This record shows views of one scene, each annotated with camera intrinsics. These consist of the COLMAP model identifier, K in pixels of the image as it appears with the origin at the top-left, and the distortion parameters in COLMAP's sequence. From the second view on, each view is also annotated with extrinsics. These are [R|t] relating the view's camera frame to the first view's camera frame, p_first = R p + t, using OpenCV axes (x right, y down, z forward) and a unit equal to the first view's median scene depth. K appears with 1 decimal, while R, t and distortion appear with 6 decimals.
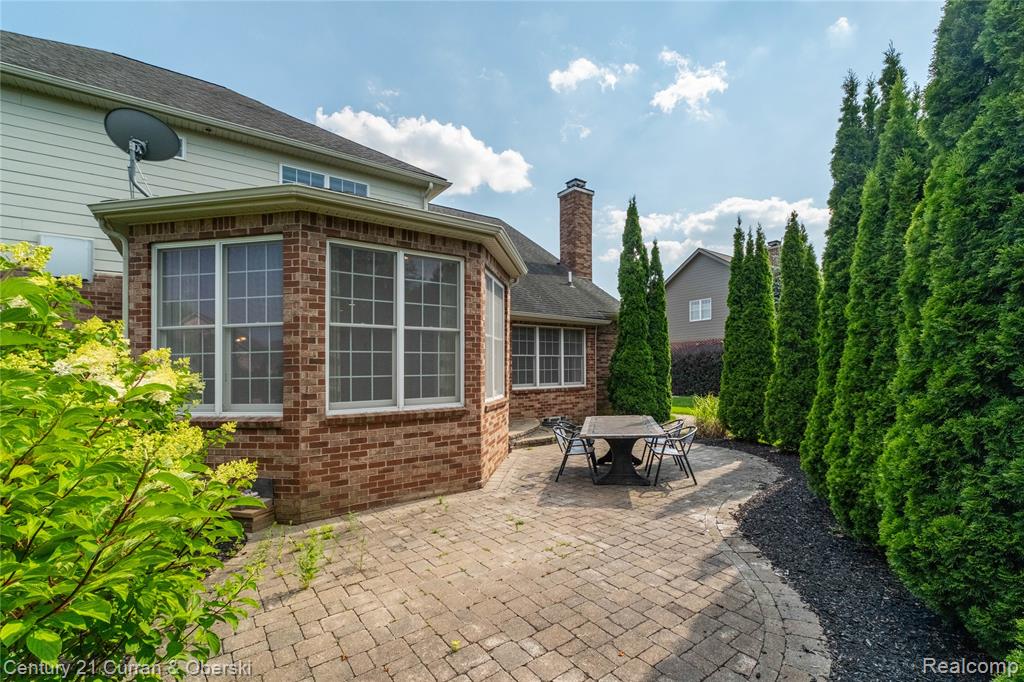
lens RADIAL K [[439.0, 0, 521.3], [0, 439.0, 356.2], [0, 0, 1]] dist [-0.003011, 0.000241]
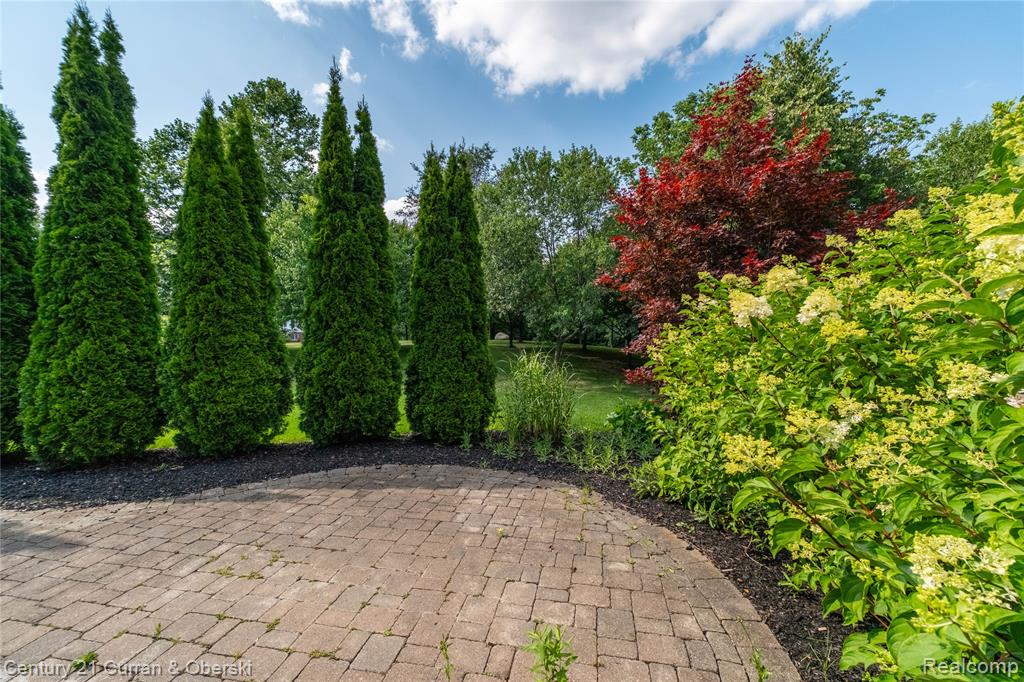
lens RADIAL K [[439.0, 0, 511.8], [0, 439.0, 341.0], [0, 0, 1]] dist [-0.003011, 0.000241]
pose [[-0.679976, 0.001614, 0.733233, -0.768510], [-0.006149, 0.999950, -0.007903, 0.102689], [-0.733209, -0.009883, -0.679931, 1.308589]]
